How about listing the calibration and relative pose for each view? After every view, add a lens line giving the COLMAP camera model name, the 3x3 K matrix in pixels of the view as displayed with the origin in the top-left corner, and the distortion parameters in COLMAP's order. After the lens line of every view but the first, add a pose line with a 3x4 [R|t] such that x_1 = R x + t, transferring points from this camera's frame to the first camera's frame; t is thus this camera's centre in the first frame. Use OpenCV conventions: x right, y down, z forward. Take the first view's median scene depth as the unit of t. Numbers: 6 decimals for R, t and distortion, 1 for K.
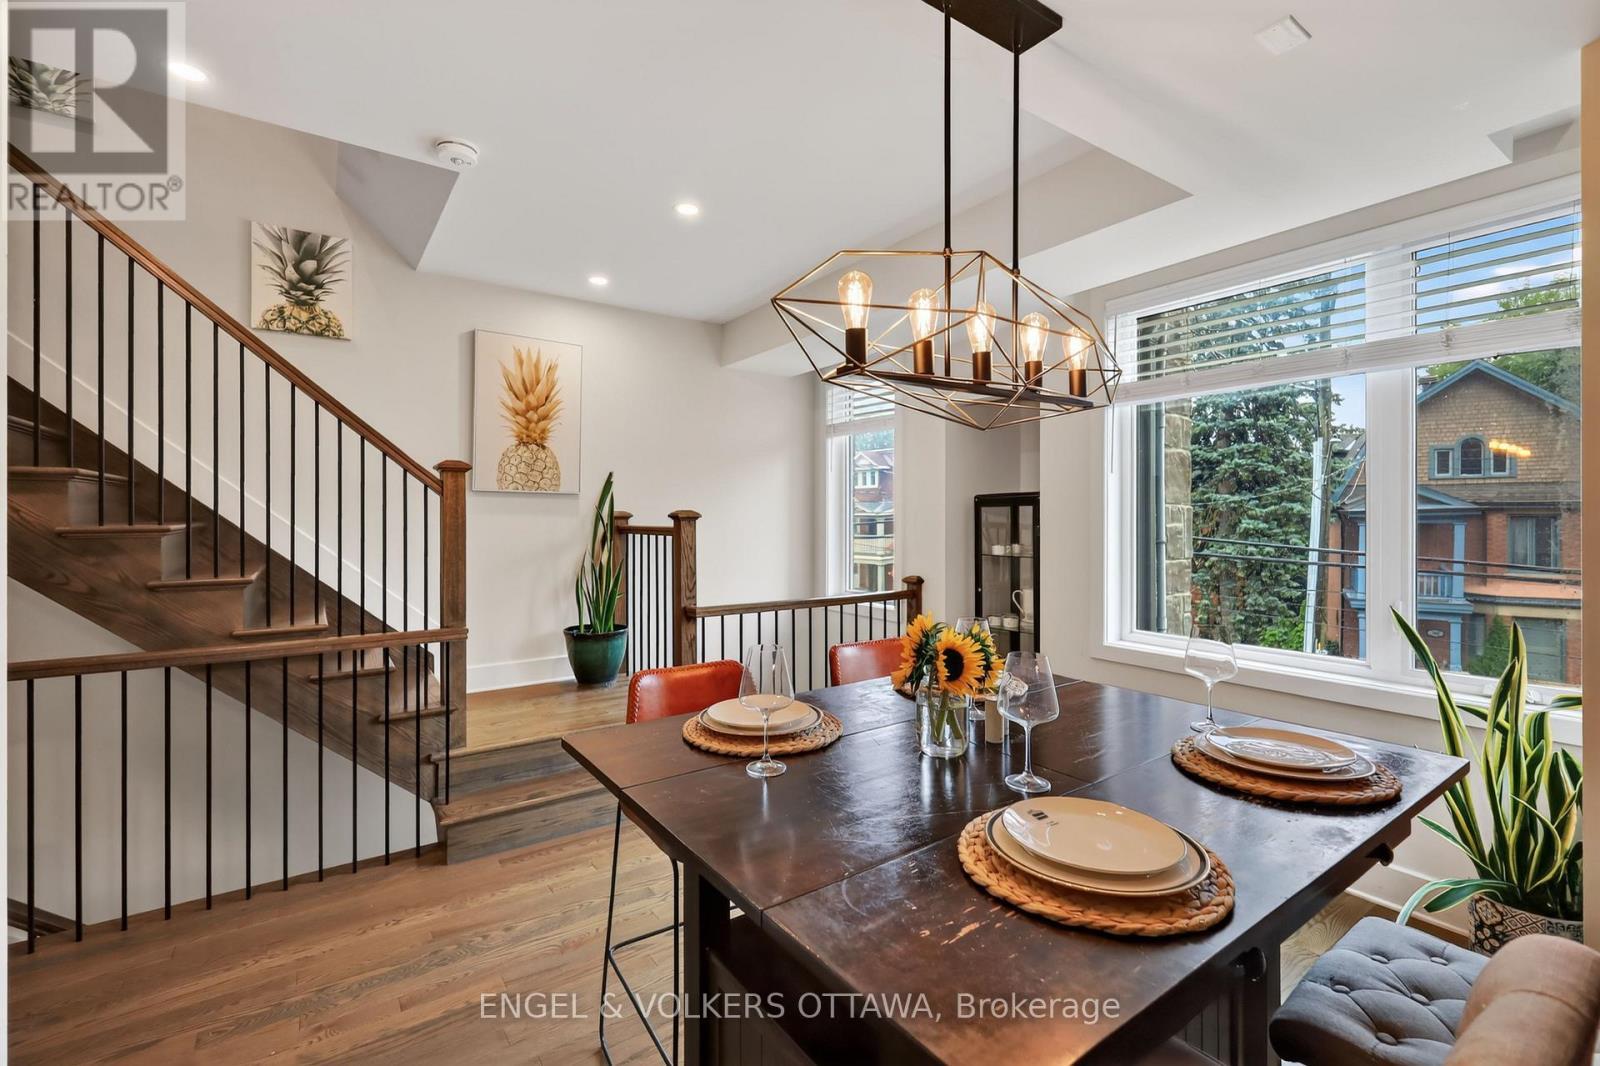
lens RADIAL K [[697.5, 0, 797.2], [0, 697.5, 519.9], [0, 0, 1]] dist [0.000481, 0.000224]
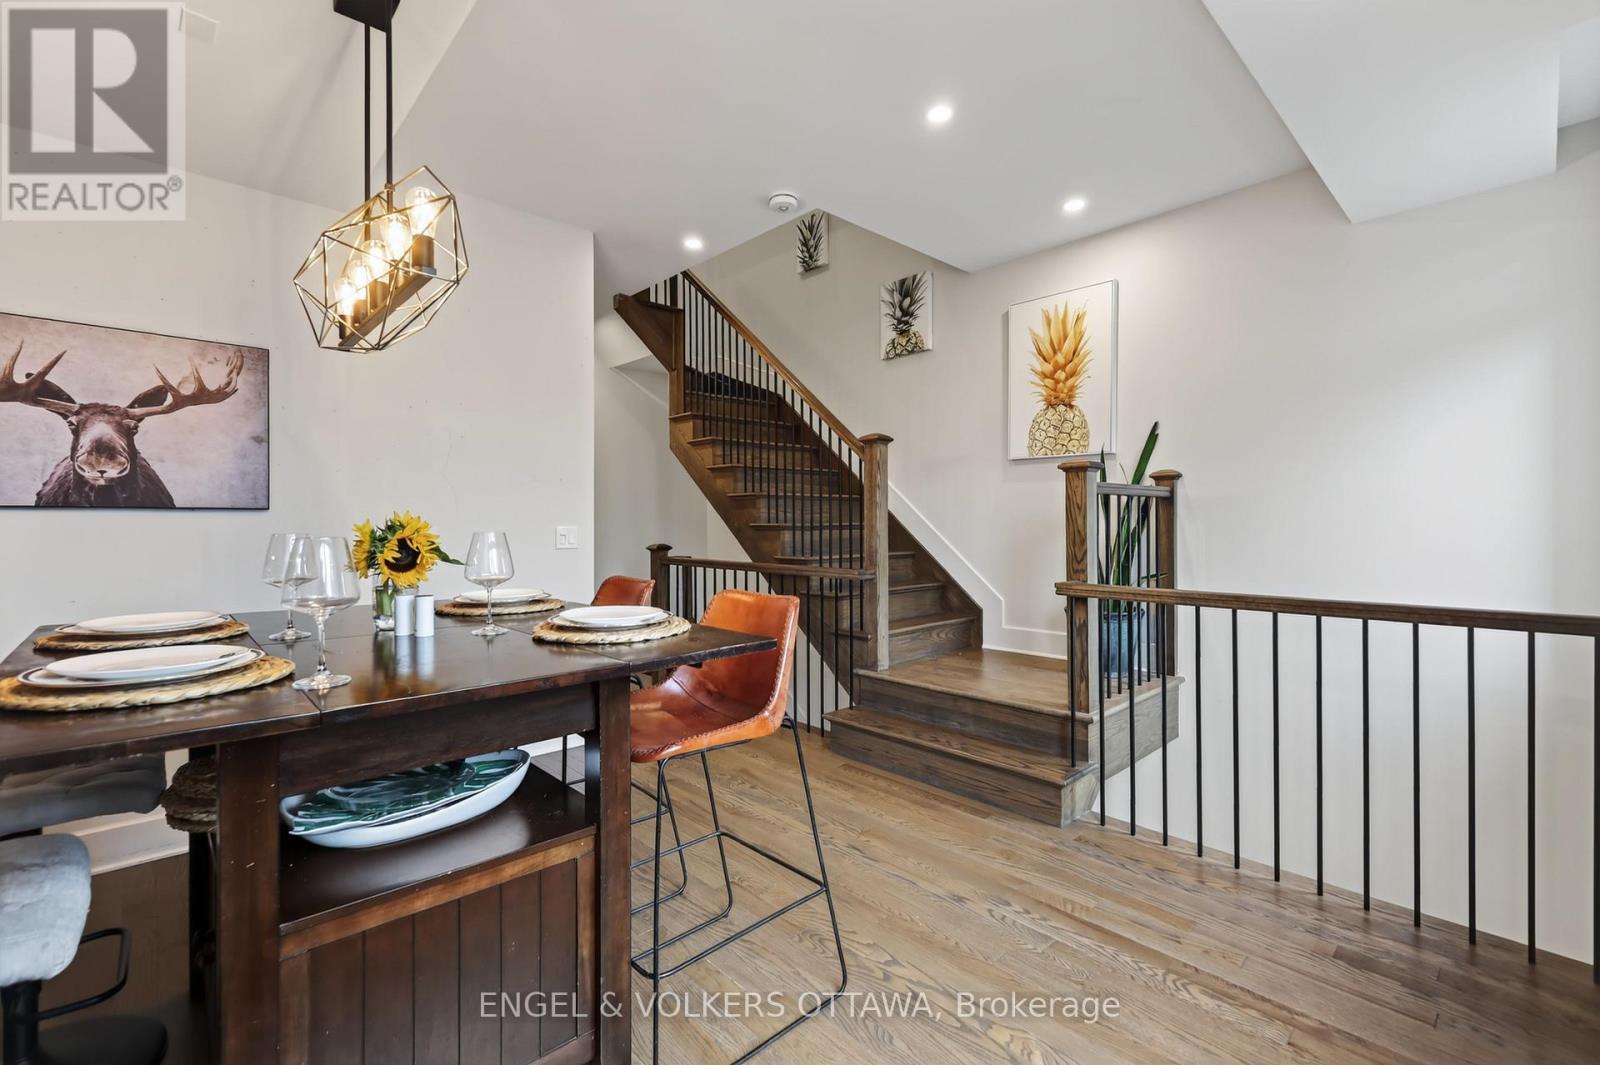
lens RADIAL K [[697.5, 0, 797.6], [0, 697.5, 530.2], [0, 0, 1]] dist [0.000481, 0.000224]
pose [[0.141477, -0.001275, -0.989941, 0.514308], [-0.006514, 0.999976, -0.002219, 0.066092], [0.989920, 0.006762, 0.141465, 0.525516]]
